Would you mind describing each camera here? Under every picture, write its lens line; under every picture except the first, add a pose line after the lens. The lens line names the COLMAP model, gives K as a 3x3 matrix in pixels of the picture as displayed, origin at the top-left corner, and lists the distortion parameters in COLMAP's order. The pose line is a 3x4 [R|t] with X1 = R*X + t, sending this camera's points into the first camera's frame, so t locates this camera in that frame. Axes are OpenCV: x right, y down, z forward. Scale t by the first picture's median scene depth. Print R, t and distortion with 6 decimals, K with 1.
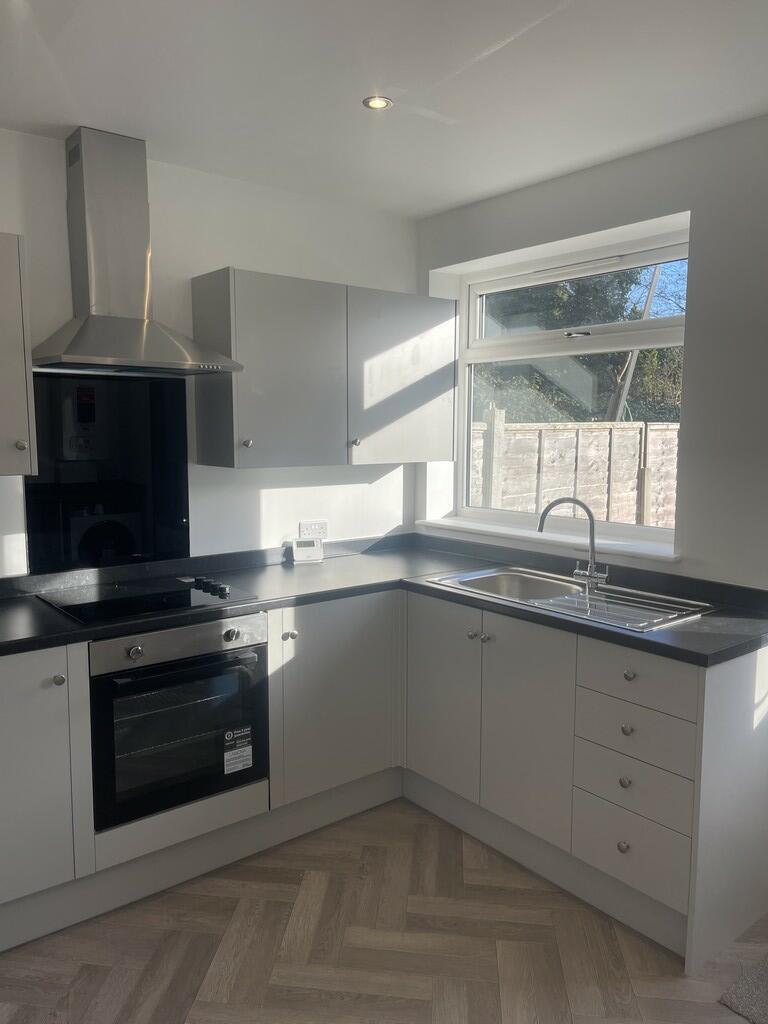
lens RADIAL K [[768.7, 0, 384.0], [0, 768.7, 512.0], [0, 0, 1]] dist [0.068615, -0.078074]
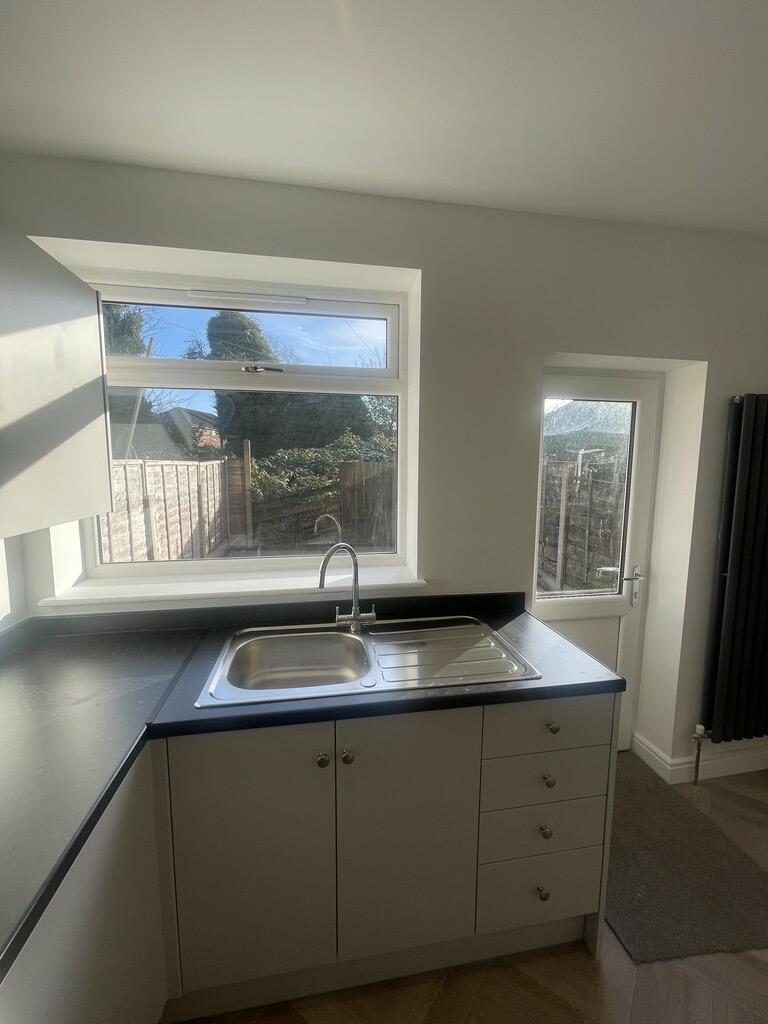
lens RADIAL K [[412.8, 0, 382.9], [0, 412.8, 508.5], [0, 0, 1]] dist [0.002476, 0.000151]
pose [[0.486561, -0.099447, 0.867968, -0.165653], [0.096876, 0.993515, 0.059525, -0.087240], [-0.868259, 0.055122, 0.493040, 0.740596]]
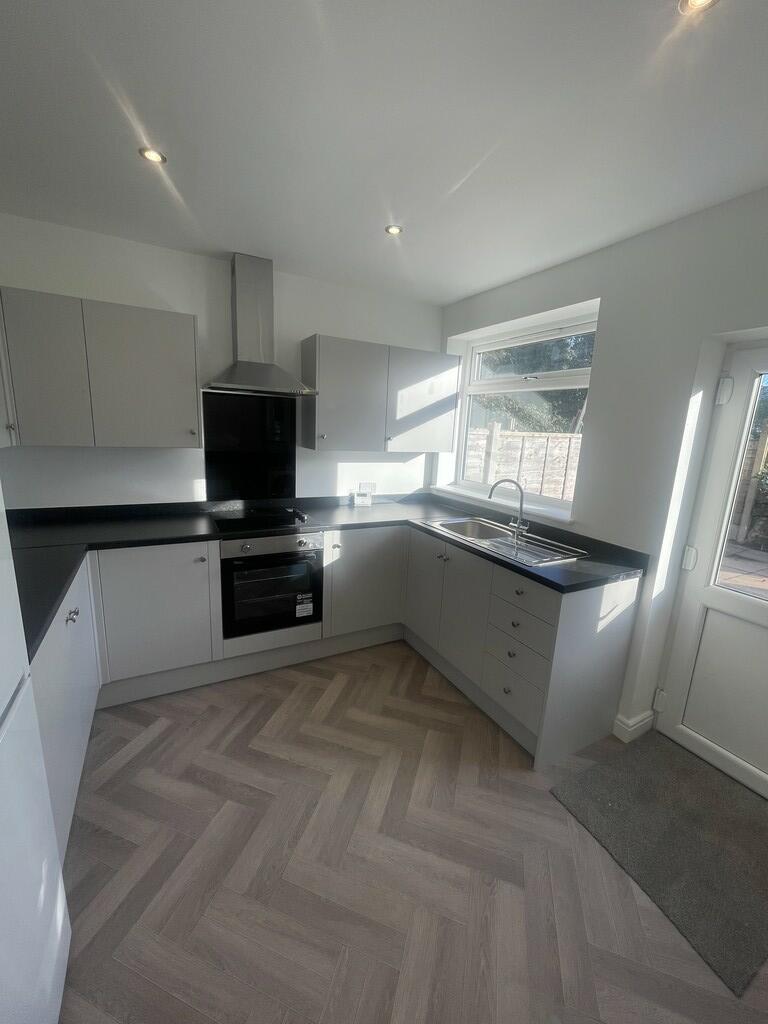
lens RADIAL K [[412.8, 0, 382.9], [0, 412.8, 508.5], [0, 0, 1]] dist [0.002476, 0.000151]
pose [[0.981160, 0.079445, -0.176105, 0.142935], [-0.064697, 0.994020, 0.087968, -0.017417], [0.182041, -0.074917, 0.980433, 0.089070]]
